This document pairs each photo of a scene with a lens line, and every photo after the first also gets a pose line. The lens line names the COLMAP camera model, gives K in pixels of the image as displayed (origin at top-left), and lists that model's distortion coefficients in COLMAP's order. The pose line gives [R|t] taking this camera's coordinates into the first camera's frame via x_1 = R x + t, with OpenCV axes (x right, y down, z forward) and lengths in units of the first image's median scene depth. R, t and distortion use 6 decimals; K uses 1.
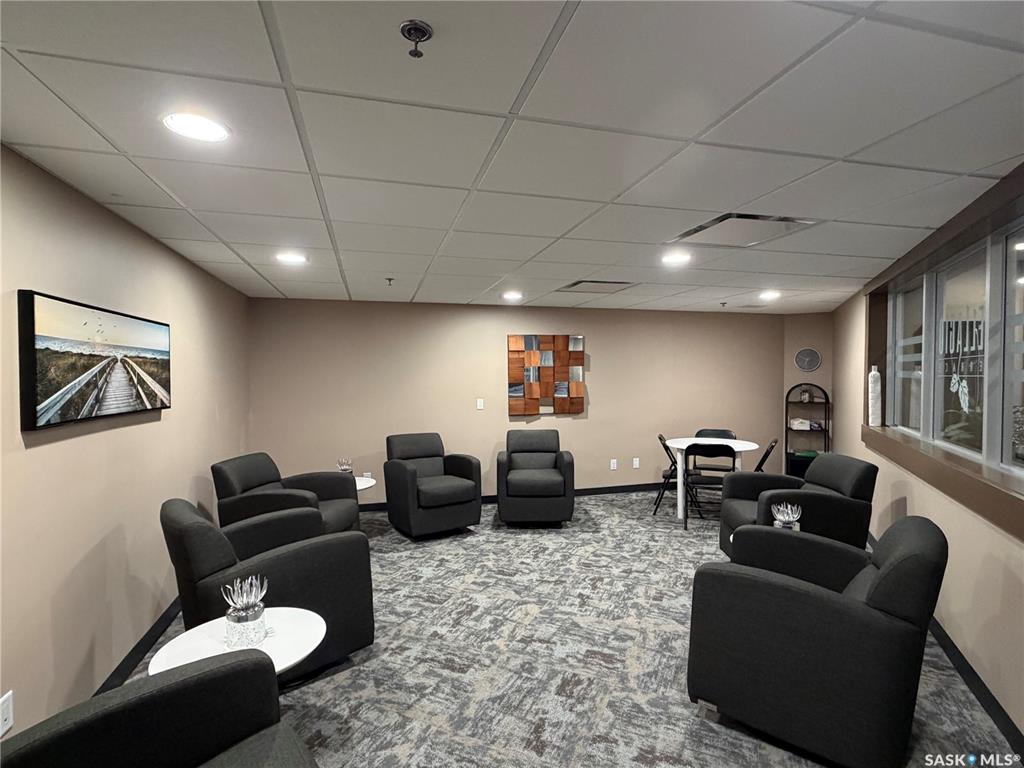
lens RADIAL K [[515.0, 0, 512.0], [0, 515.0, 384.0], [0, 0, 1]] dist [0.002099, 0.000303]
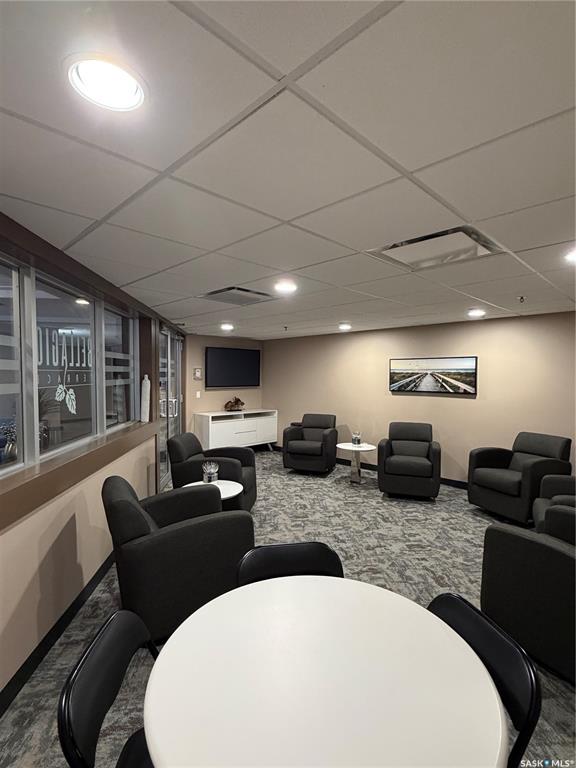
lens RADIAL K [[386.2, 0, 288.0], [0, 386.2, 384.0], [0, 0, 1]] dist [0.002099, 0.000303]
pose [[-0.865812, 0.015635, -0.500126, 0.885599], [-0.006709, 0.999059, 0.042847, -0.063012], [0.500325, 0.040453, -0.864892, 2.068111]]
